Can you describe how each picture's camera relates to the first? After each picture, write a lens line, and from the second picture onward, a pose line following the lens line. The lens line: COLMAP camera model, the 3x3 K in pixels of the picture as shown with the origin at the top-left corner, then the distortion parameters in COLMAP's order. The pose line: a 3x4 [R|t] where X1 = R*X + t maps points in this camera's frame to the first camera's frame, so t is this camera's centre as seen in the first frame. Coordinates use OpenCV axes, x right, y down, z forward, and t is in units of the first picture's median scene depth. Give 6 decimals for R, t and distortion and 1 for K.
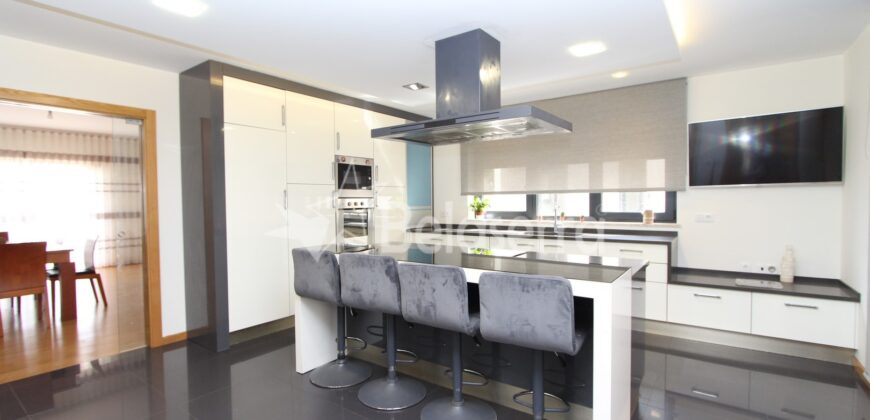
lens RADIAL K [[401.2, 0, 435.0], [0, 401.2, 210.0], [0, 0, 1]] dist [-0.012984, -0.000341]
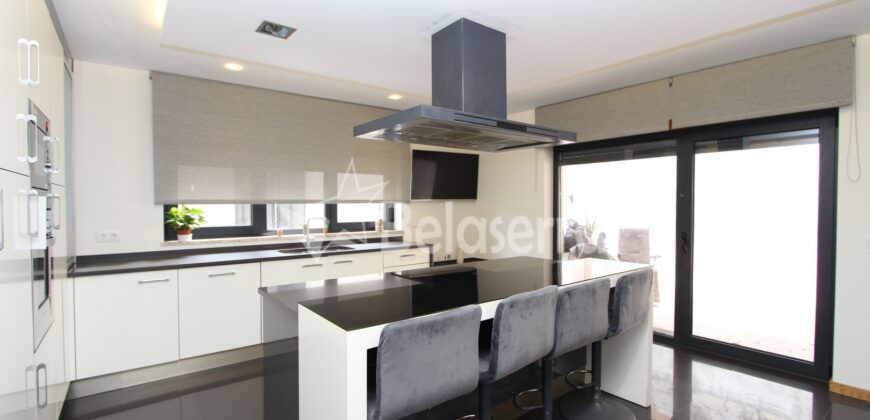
lens RADIAL K [[407.7, 0, 470.6], [0, 407.7, 220.8], [0, 0, 1]] dist [-0.000545, -0.000102]
pose [[0.234612, -0.023249, 0.971811, -0.485640], [0.033928, 0.999301, 0.015716, -0.005575], [-0.971497, 0.029284, 0.235237, 0.444876]]
